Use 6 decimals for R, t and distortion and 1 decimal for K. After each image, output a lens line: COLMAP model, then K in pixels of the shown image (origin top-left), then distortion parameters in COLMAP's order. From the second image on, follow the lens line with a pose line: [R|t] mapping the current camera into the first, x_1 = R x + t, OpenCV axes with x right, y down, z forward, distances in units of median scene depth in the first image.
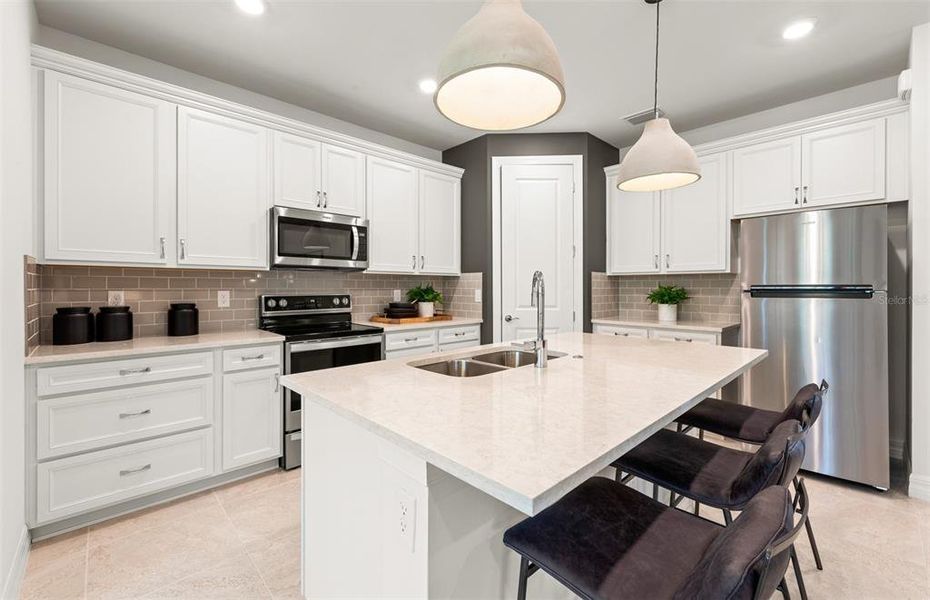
lens RADIAL K [[379.7, 0, 457.8], [0, 379.7, 286.2], [0, 0, 1]] dist [0.001664, 0.000044]
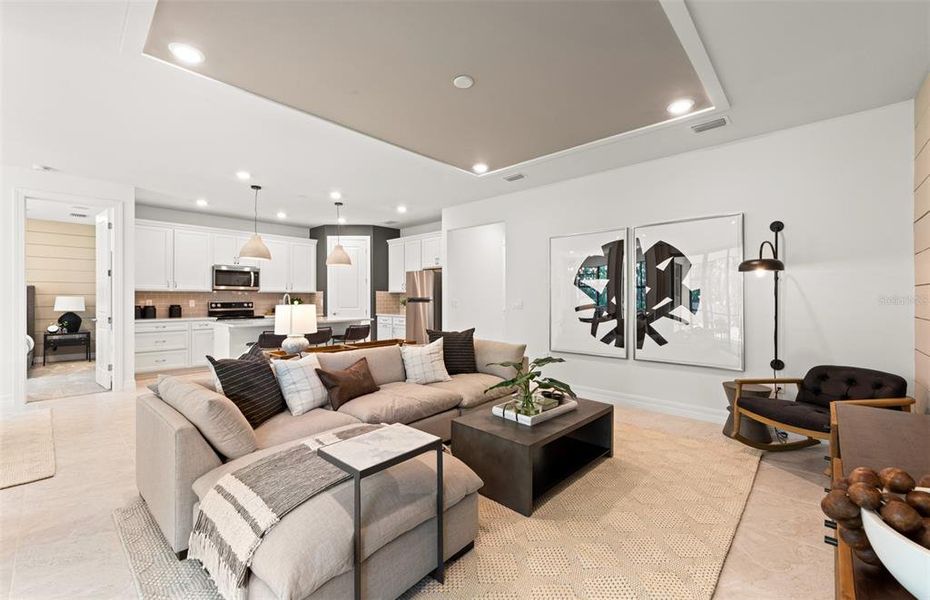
lens RADIAL K [[379.7, 0, 462.3], [0, 379.7, 296.1], [0, 0, 1]] dist [0.001664, 0.000044]
pose [[0.998105, 0.000827, 0.061528, 0.897319], [-0.000686, 0.999997, -0.002305, -0.008096], [-0.061530, 0.002259, 0.998103, -1.433608]]
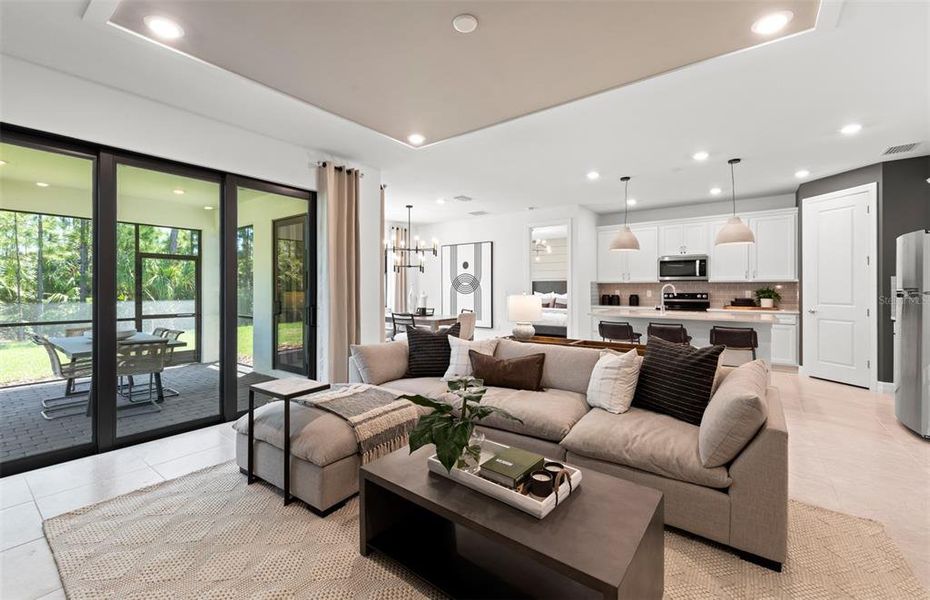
lens RADIAL K [[379.7, 0, 458.9], [0, 379.7, 294.5], [0, 0, 1]] dist [0.001664, 0.000044]
pose [[0.162932, 0.016257, -0.986503, 1.670625], [0.003592, 0.999848, 0.017070, -0.009164], [0.986631, -0.006325, 0.162849, -0.679952]]
